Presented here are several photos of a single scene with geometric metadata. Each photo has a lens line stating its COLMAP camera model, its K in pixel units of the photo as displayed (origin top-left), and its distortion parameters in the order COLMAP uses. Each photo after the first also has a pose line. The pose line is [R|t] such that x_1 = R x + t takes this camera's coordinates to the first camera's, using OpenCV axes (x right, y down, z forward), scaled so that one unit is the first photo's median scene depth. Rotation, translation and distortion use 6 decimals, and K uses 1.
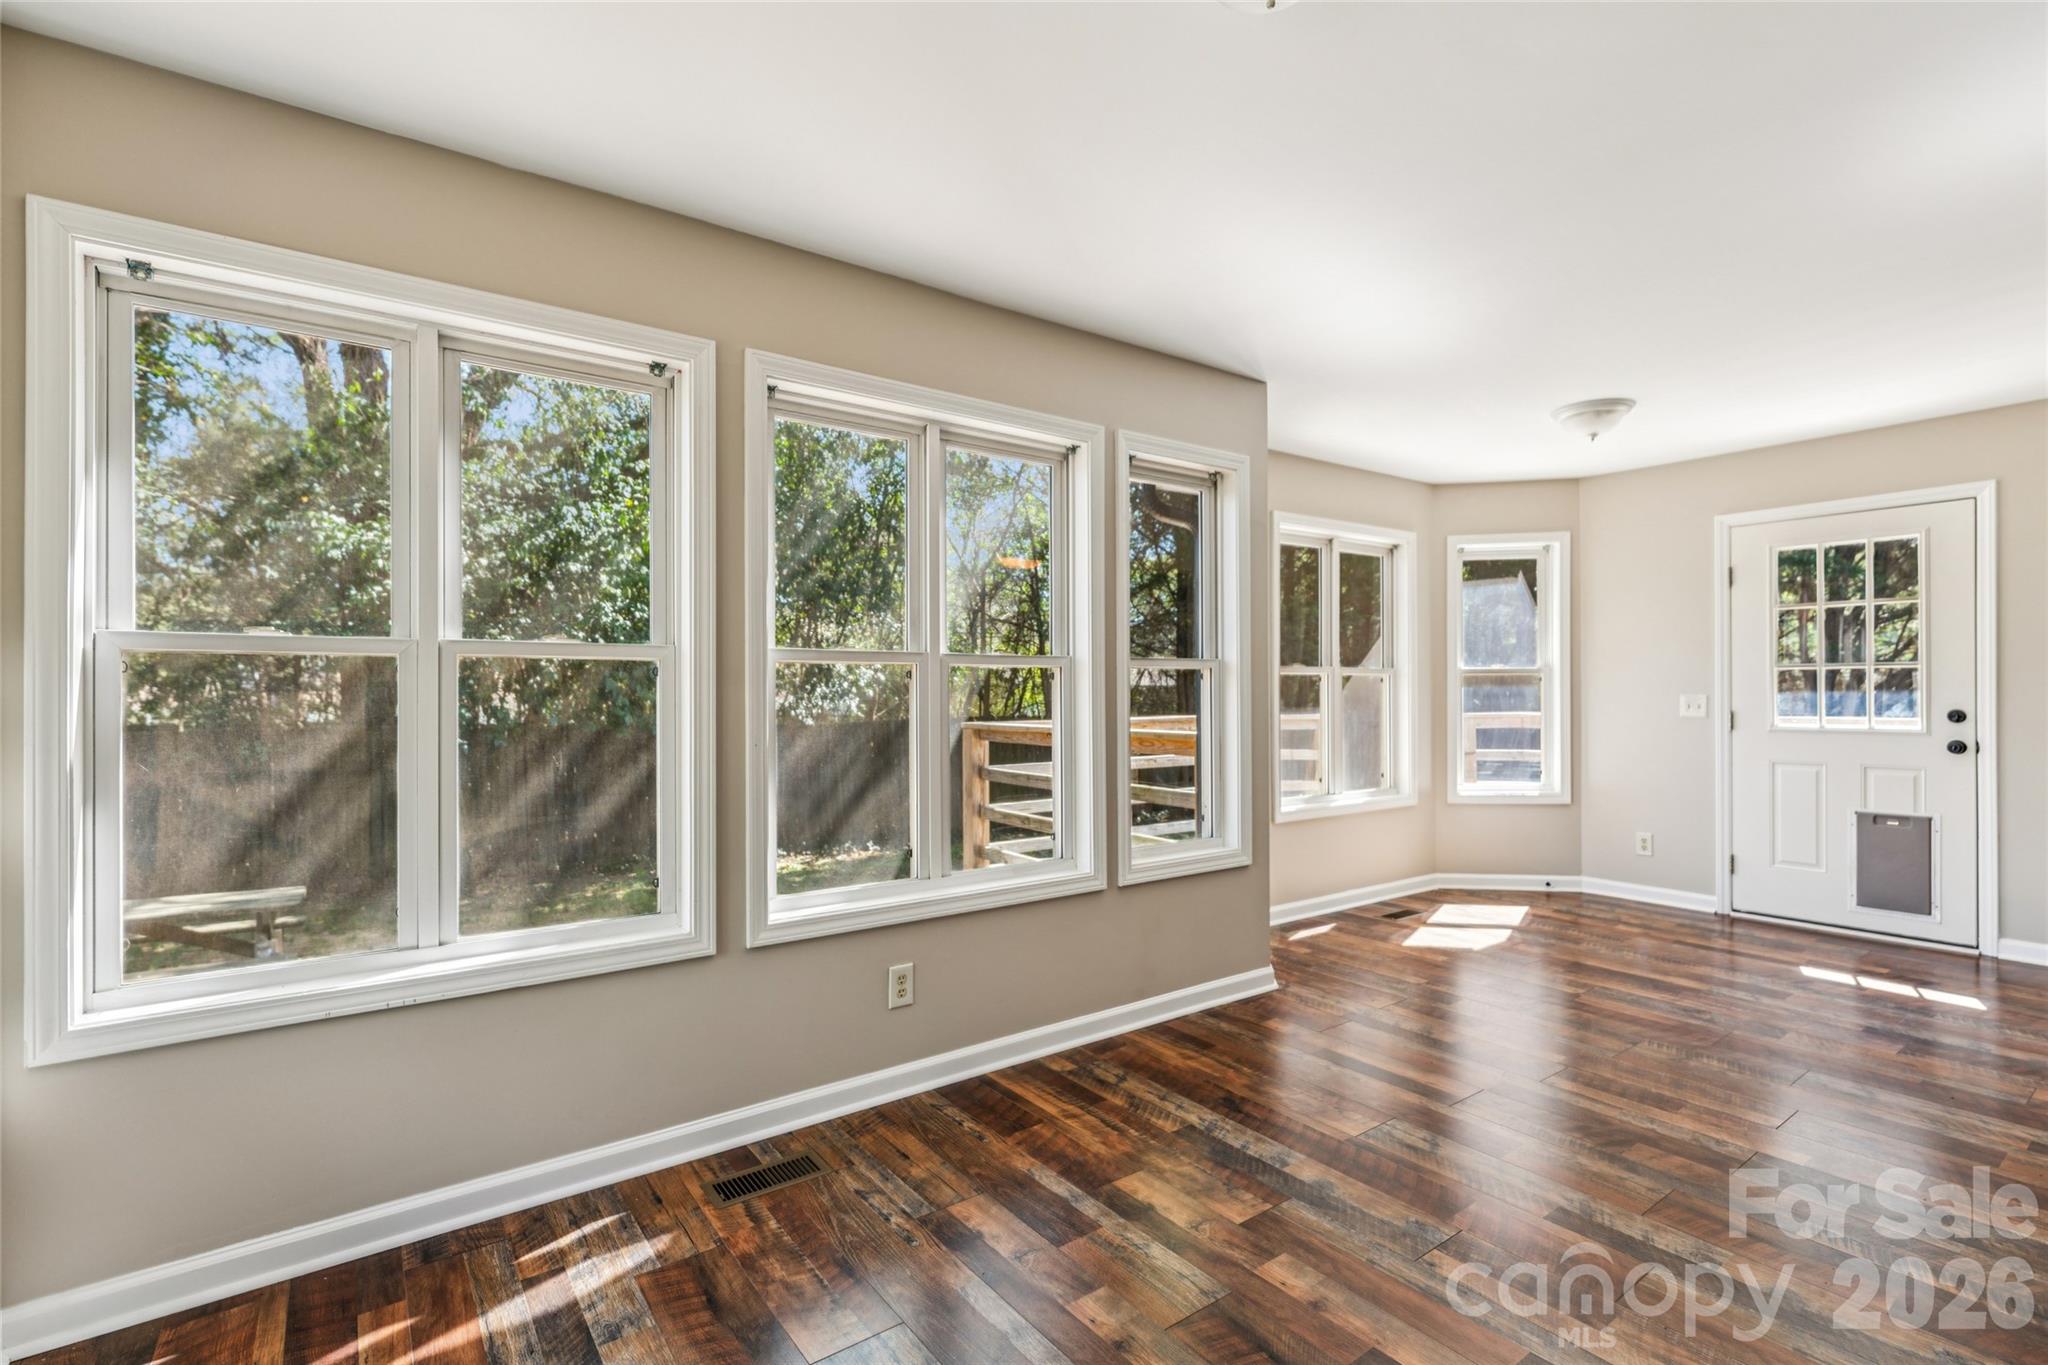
lens RADIAL K [[940.6, 0, 1029.3], [0, 940.6, 690.9], [0, 0, 1]] dist [0.002090, 0.000216]
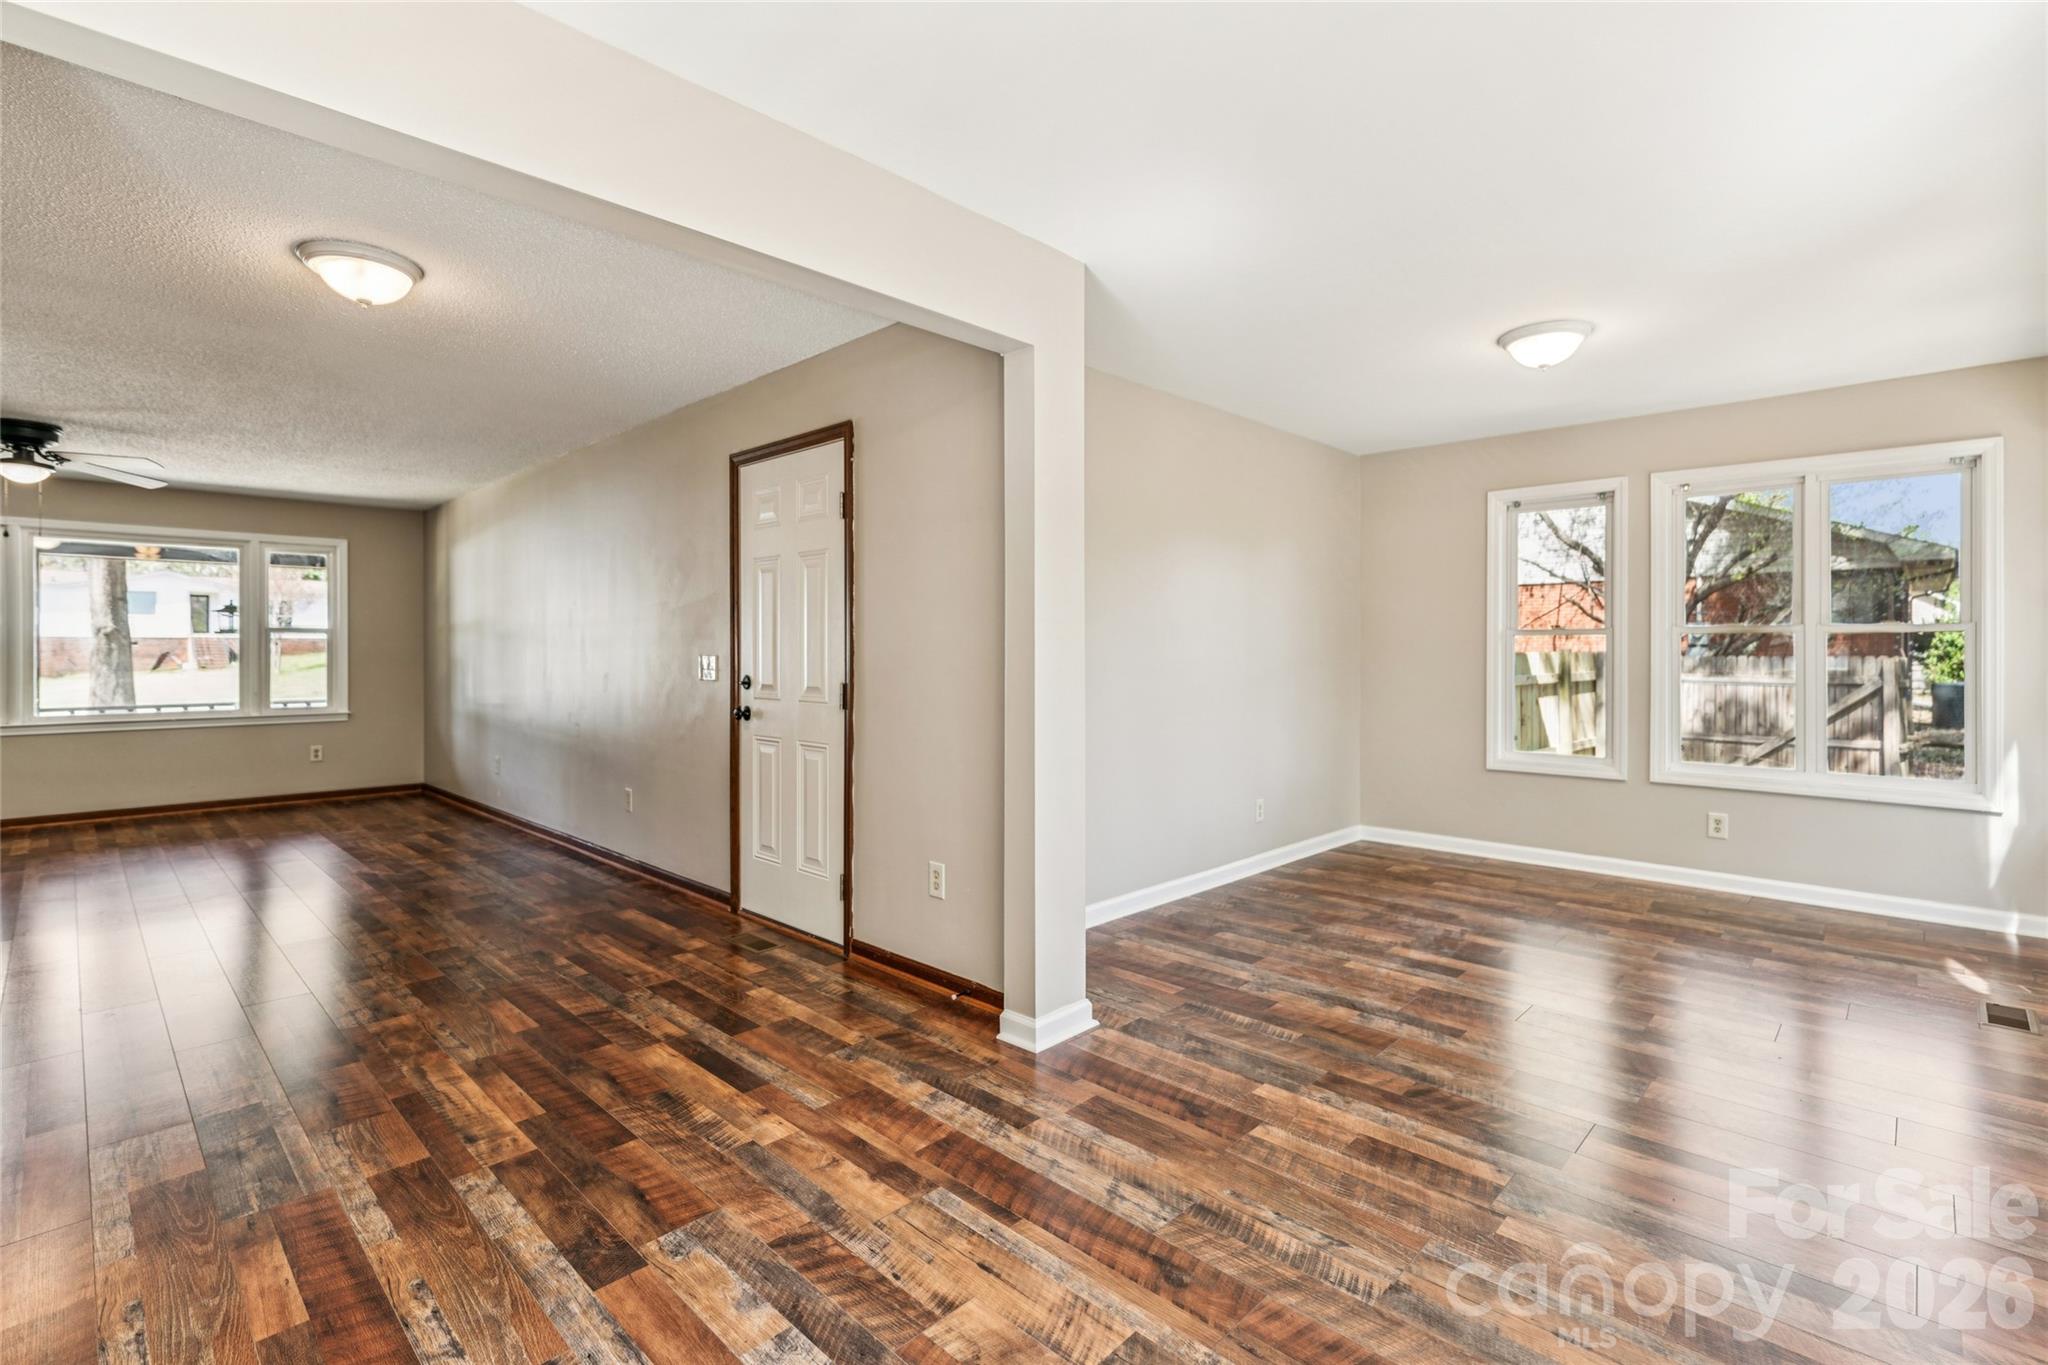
lens RADIAL K [[929.3, 0, 1022.0], [0, 929.3, 654.4], [0, 0, 1]] dist [0.000893, -0.000236]
pose [[-0.986854, 0.006039, -0.161500, 0.725092], [0.005746, 0.999981, 0.002282, -0.002115], [0.161510, 0.001324, -0.986870, 1.153899]]
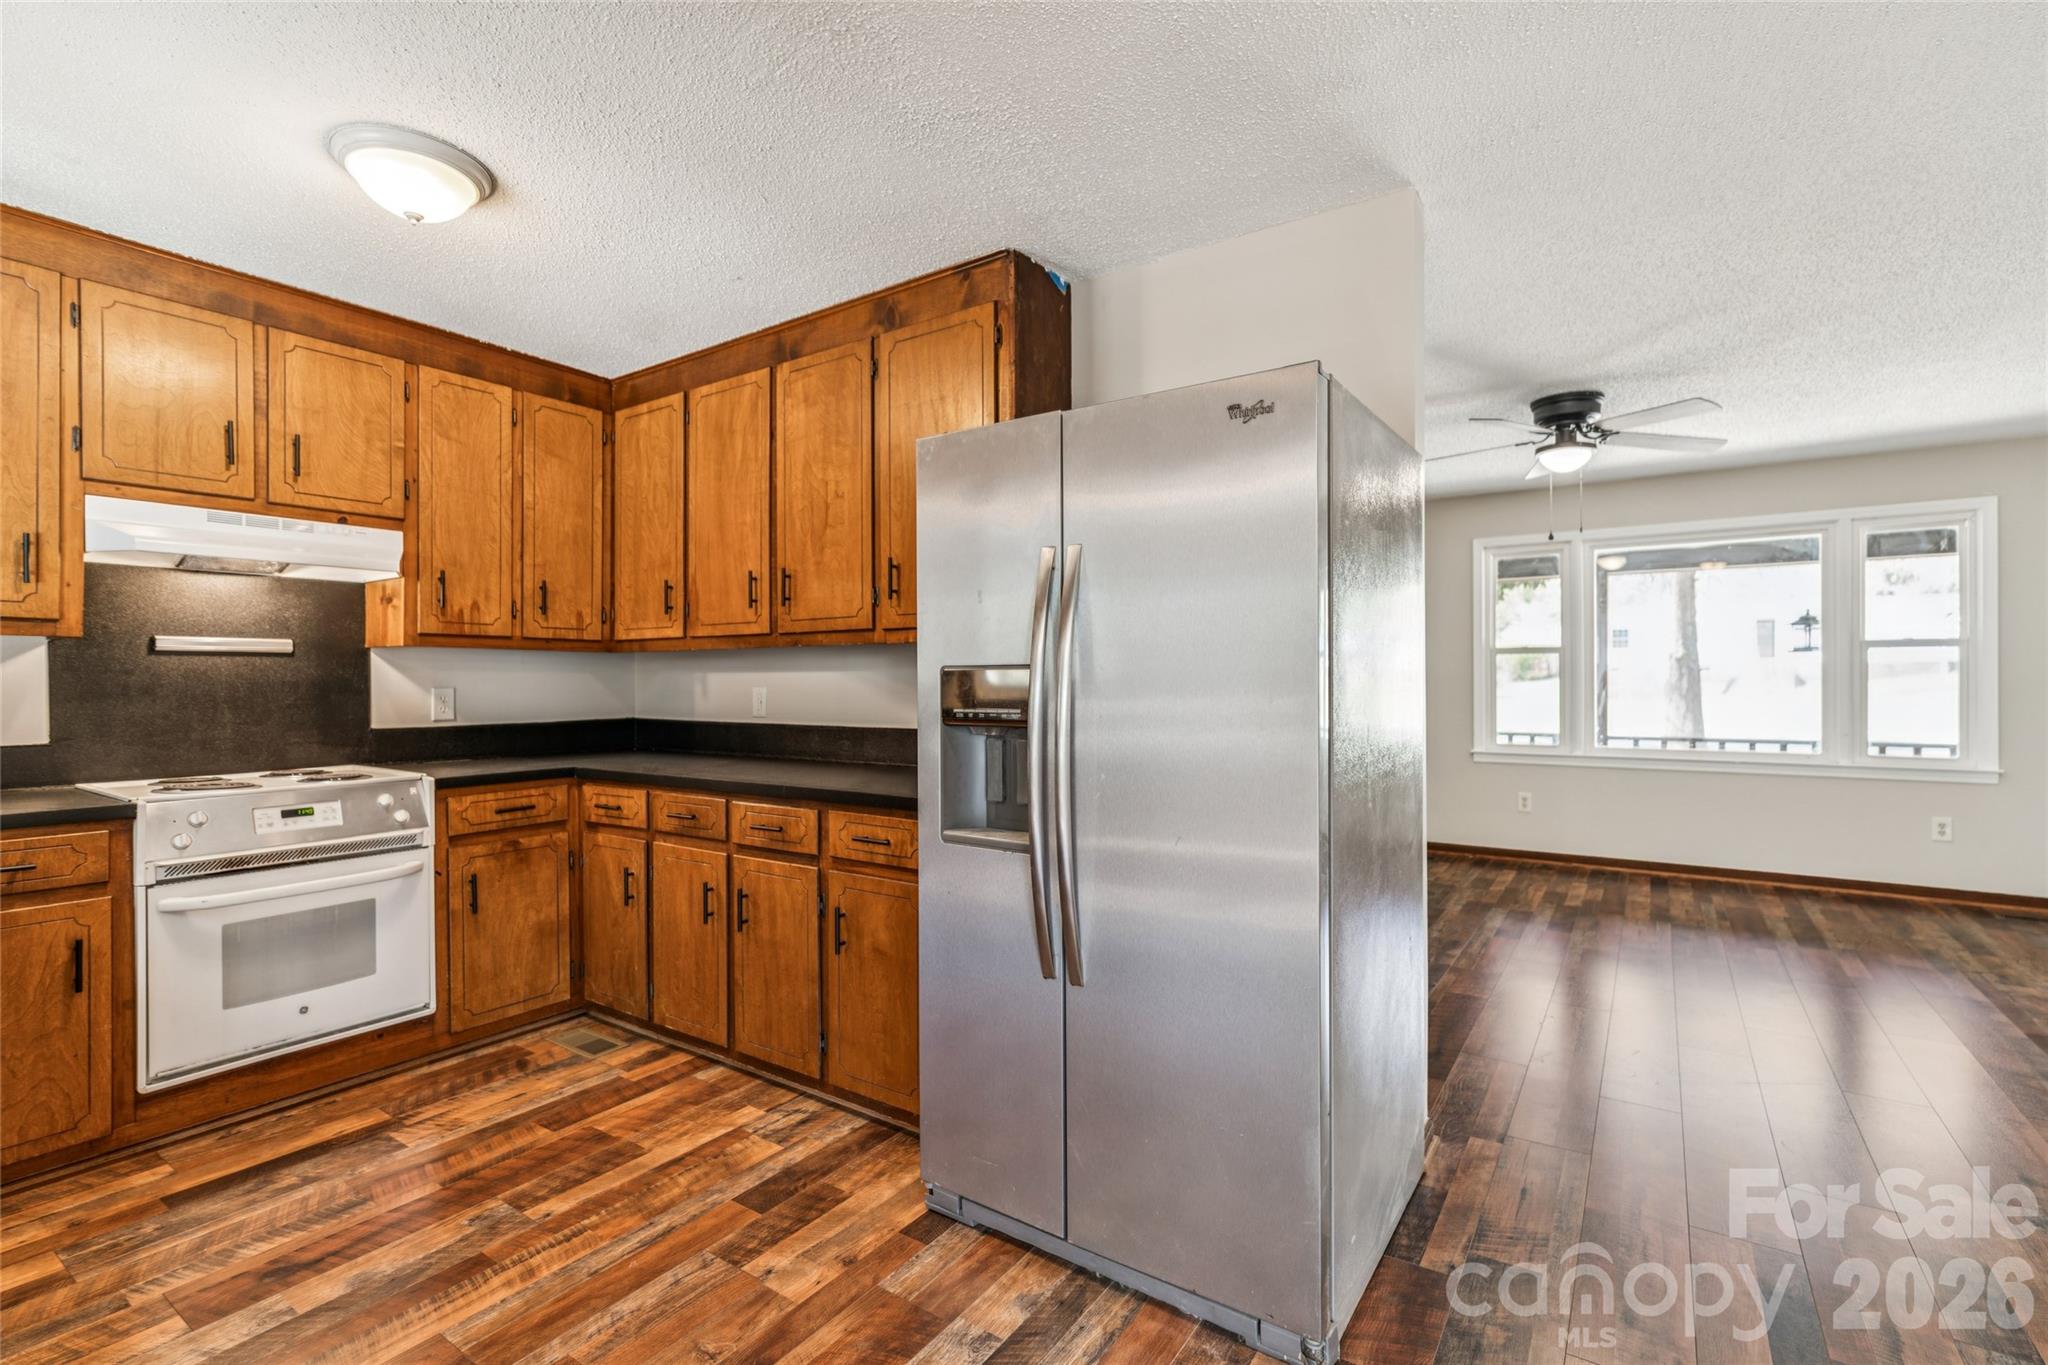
lens RADIAL K [[928.2, 0, 1016.6], [0, 928.2, 683.5], [0, 0, 1]] dist [0.003700, 0.000366]
pose [[-0.325303, 0.003433, 0.945604, 1.049026], [0.003759, 0.999990, -0.002337, -0.001223], [-0.945602, 0.002794, -0.325313, 0.648754]]
